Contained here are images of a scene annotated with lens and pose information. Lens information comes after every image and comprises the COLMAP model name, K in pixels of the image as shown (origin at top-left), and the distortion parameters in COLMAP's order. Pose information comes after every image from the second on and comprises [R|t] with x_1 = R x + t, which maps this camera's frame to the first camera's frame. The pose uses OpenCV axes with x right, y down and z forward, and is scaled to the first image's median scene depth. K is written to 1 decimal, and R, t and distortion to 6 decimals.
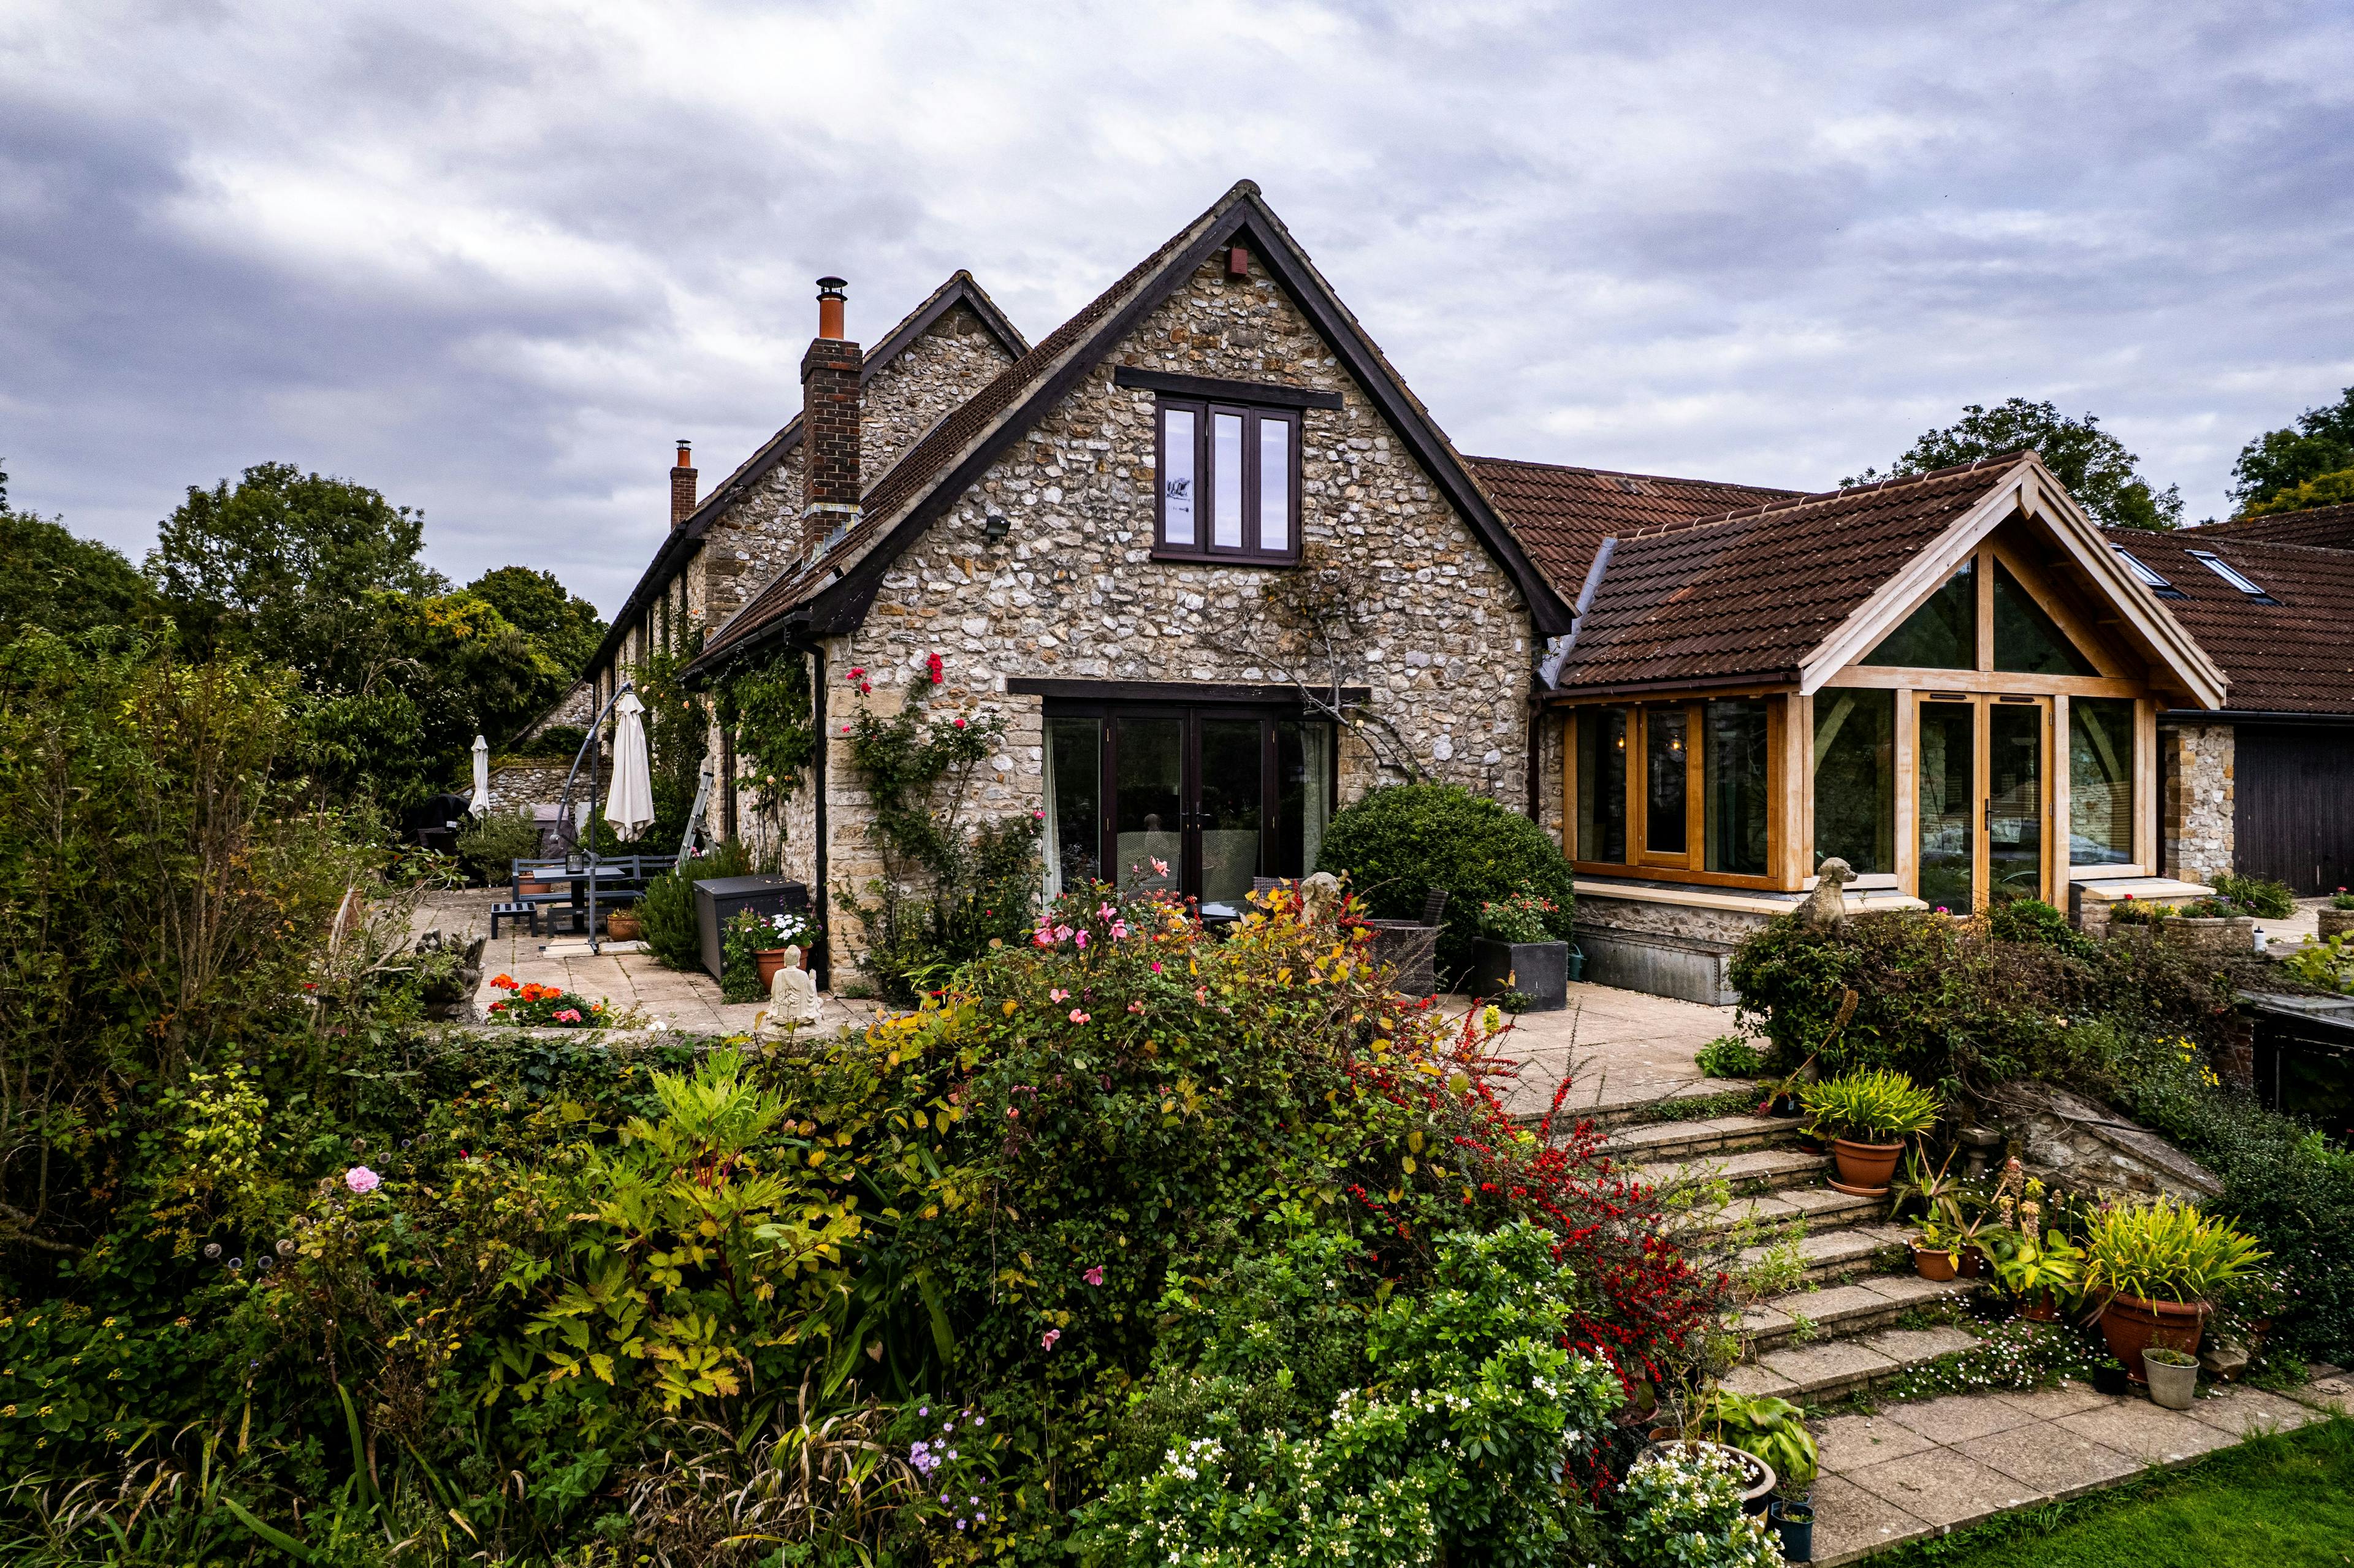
lens RADIAL K [[1509.2, 0, 1165.5], [0, 1509.2, 781.9], [0, 0, 1]] dist [-0.038669, 0.004559]
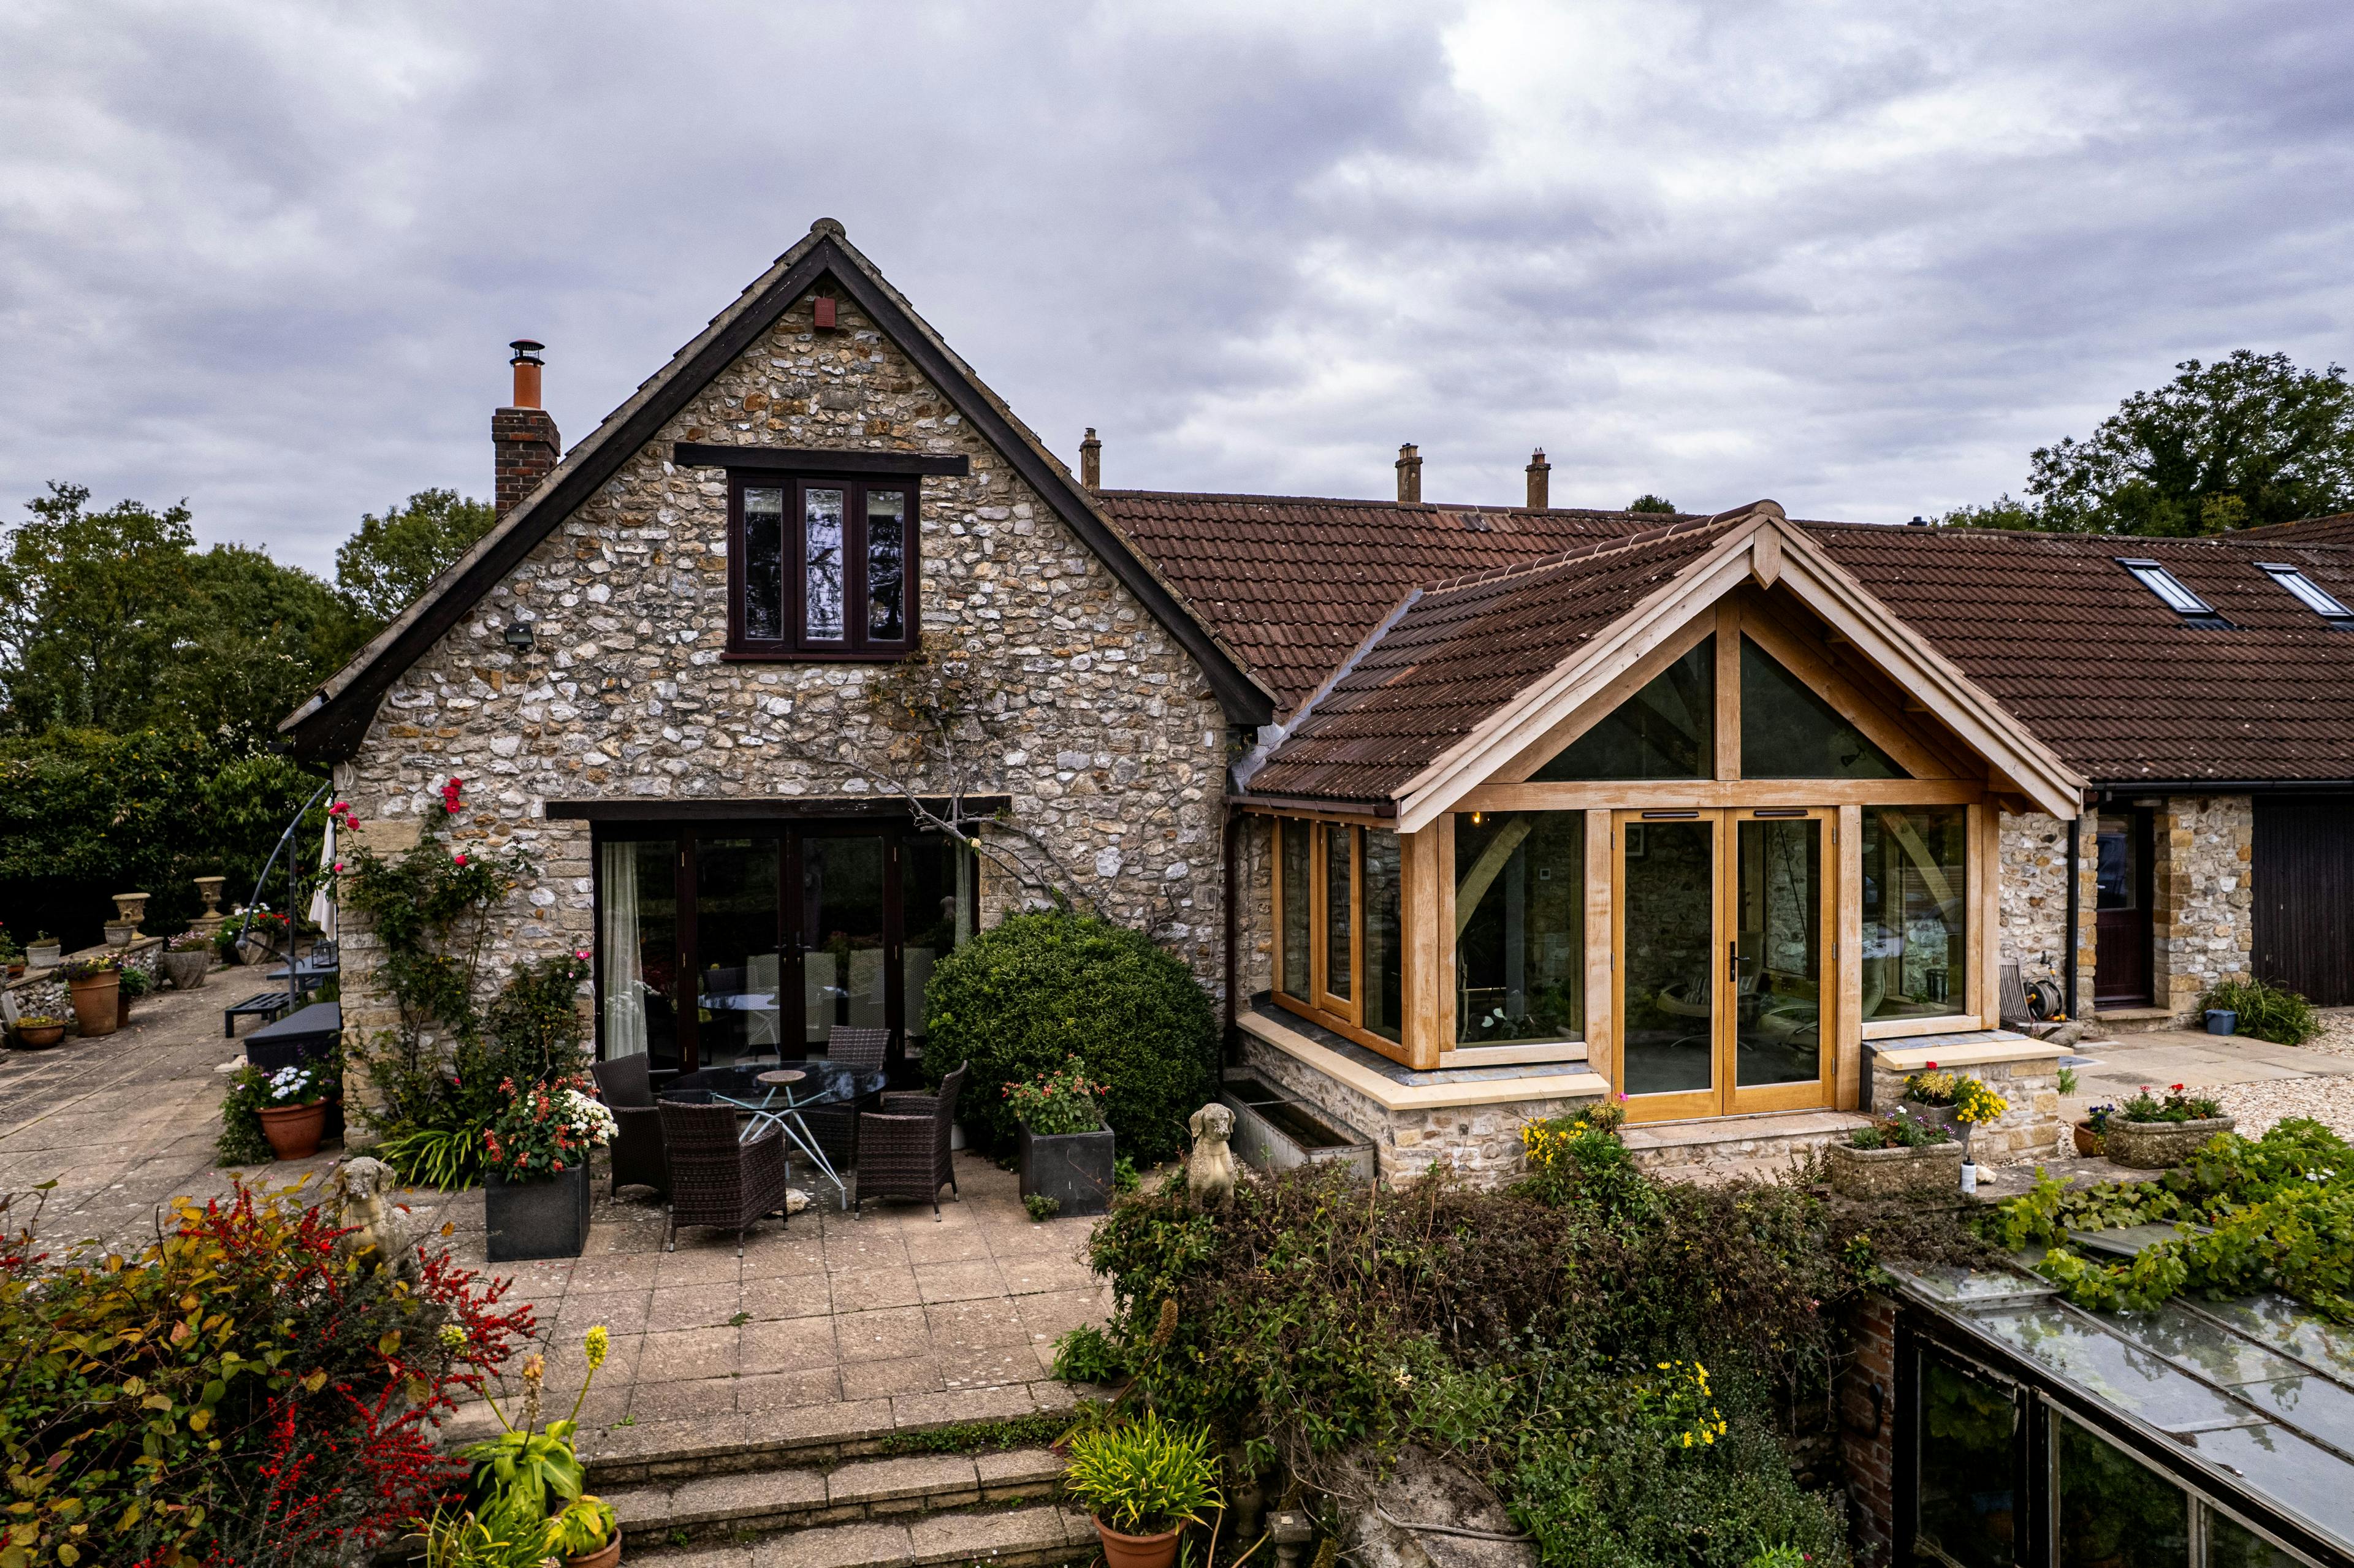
lens RADIAL K [[1509.2, 0, 1165.5], [0, 1509.2, 781.9], [0, 0, 1]] dist [-0.038669, 0.004559]
pose [[0.988785, -0.005324, -0.149251, 0.374432], [0.006946, 0.999922, 0.010349, -0.083761], [0.149184, -0.011270, 0.988745, 0.170292]]
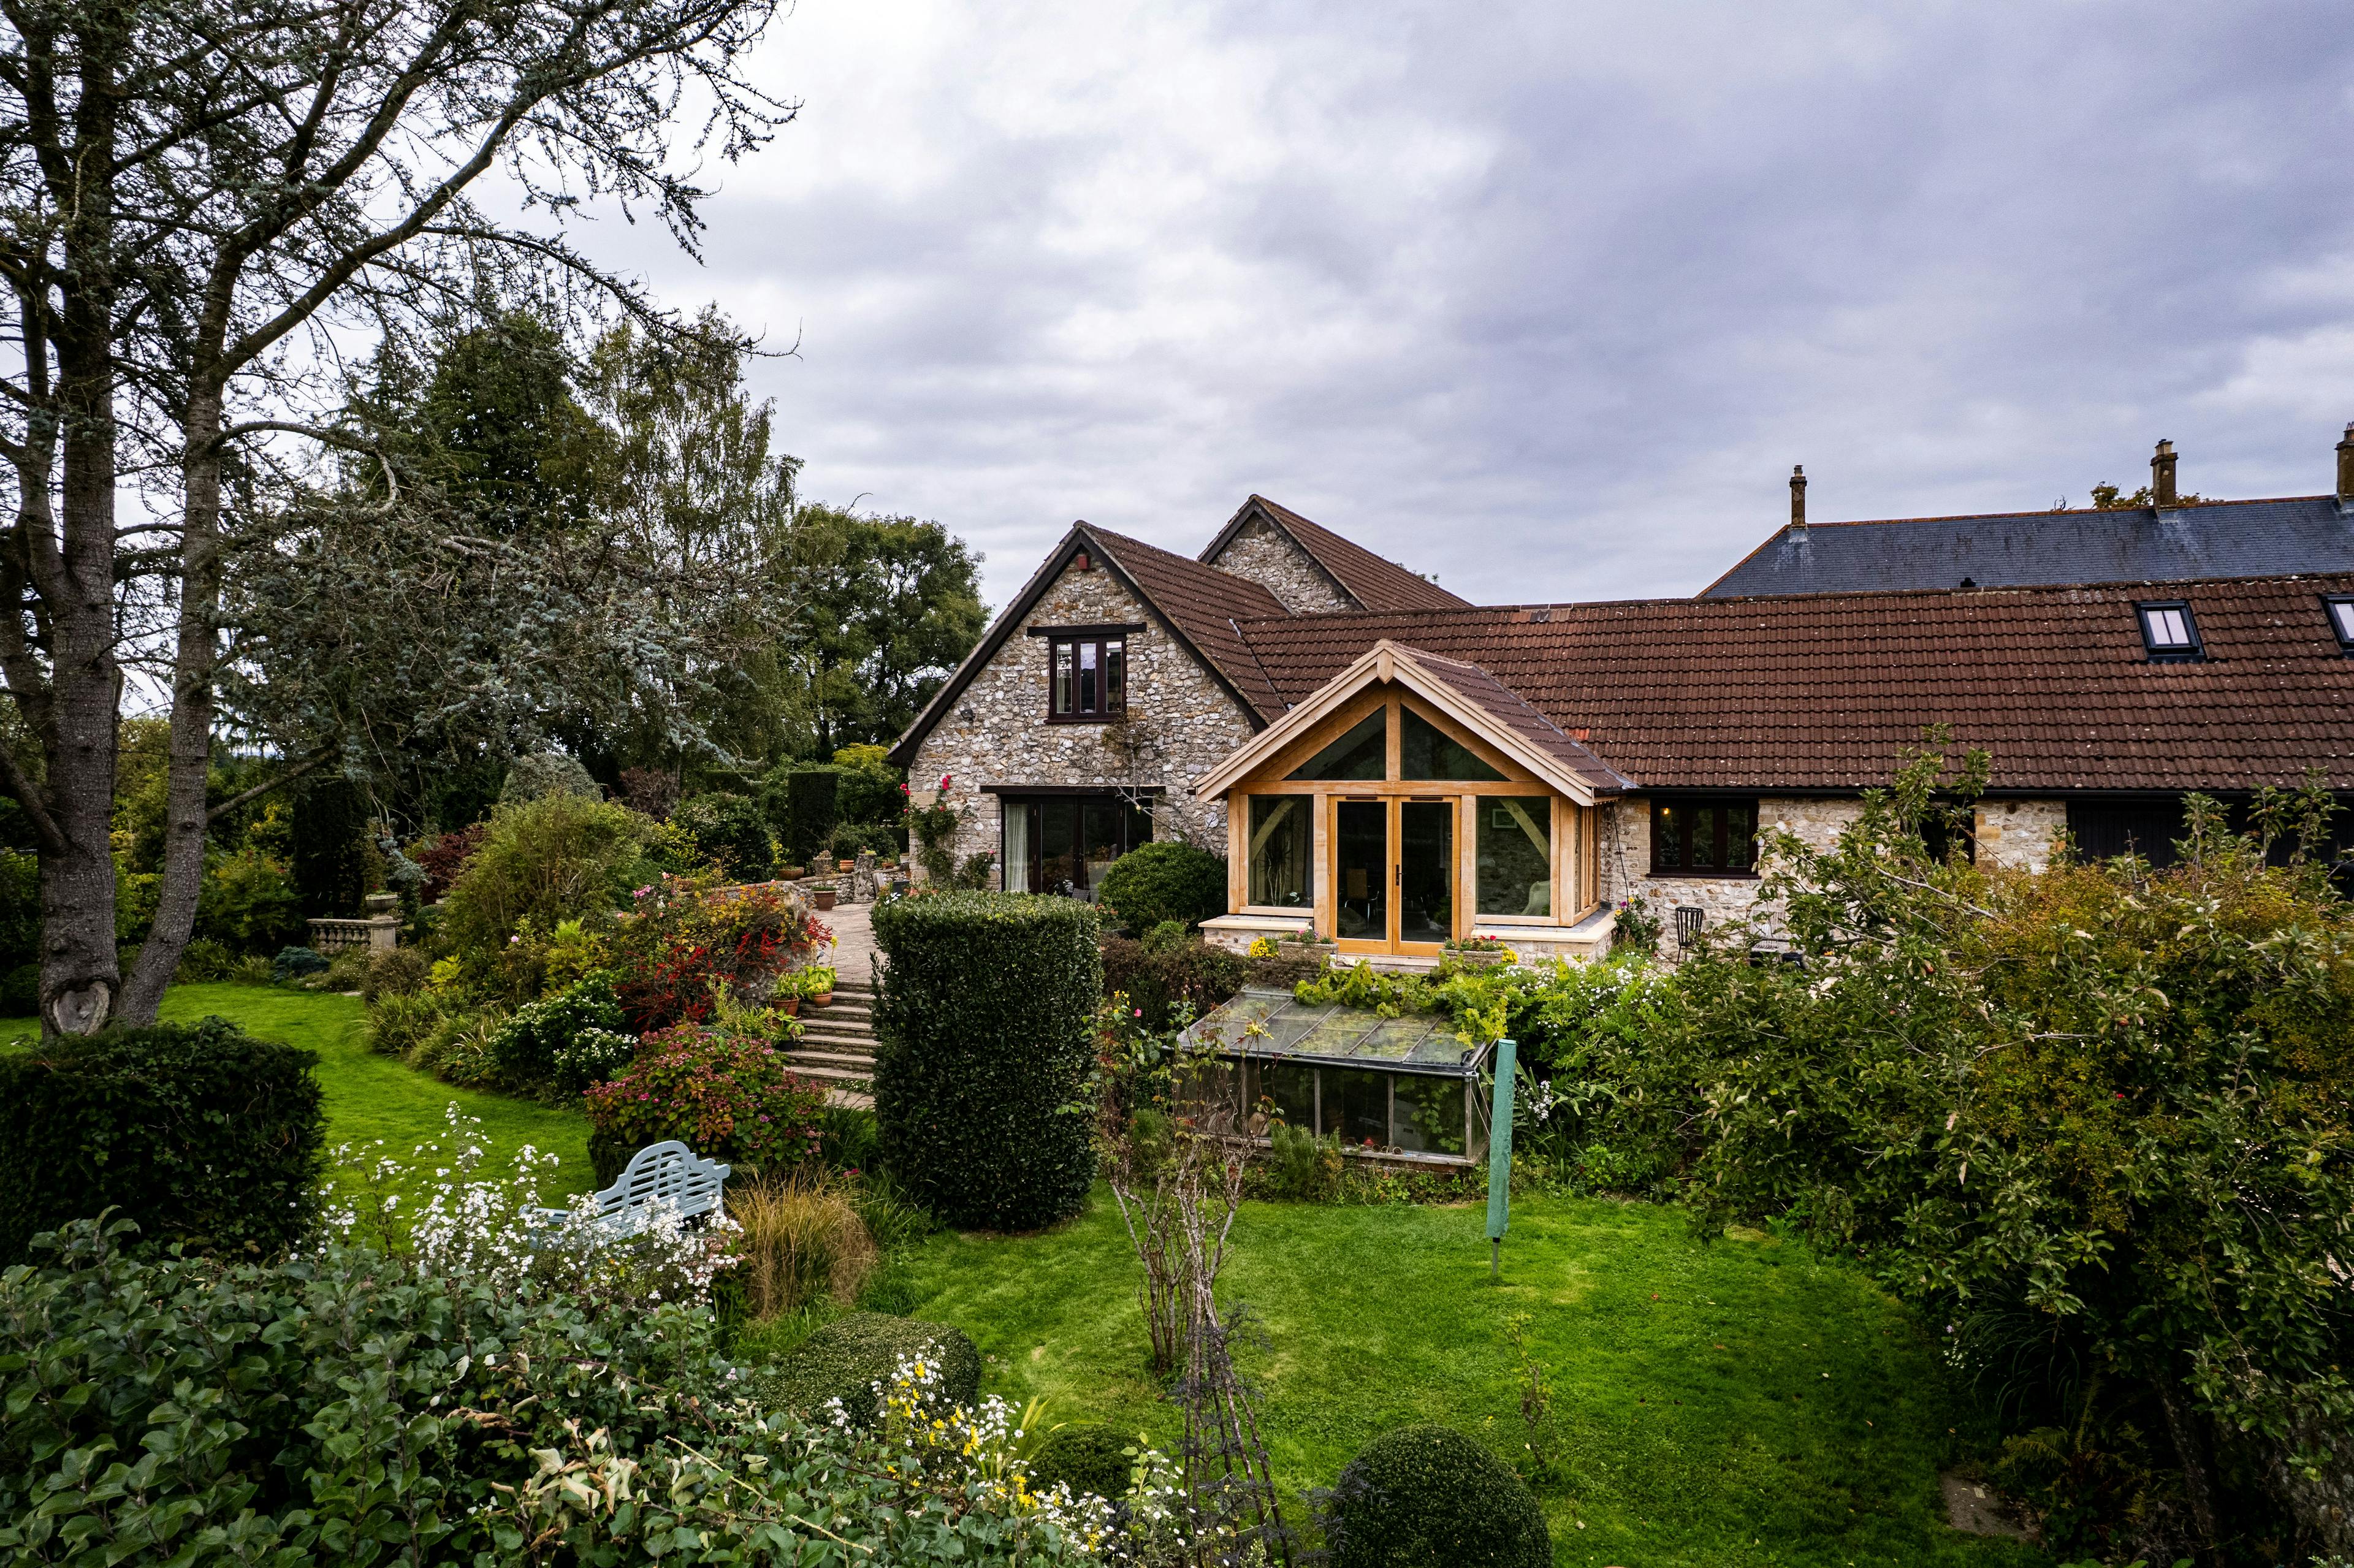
lens RADIAL K [[1508.9, 0, 1165.7], [0, 1508.9, 777.3], [0, 0, 1]] dist [-0.047966, 0.000532]
pose [[0.689794, 0.001777, -0.724004, 1.505500], [-0.001460, 0.999998, 0.001063, -0.079348], [0.724004, 0.000323, 0.689795, -0.233859]]
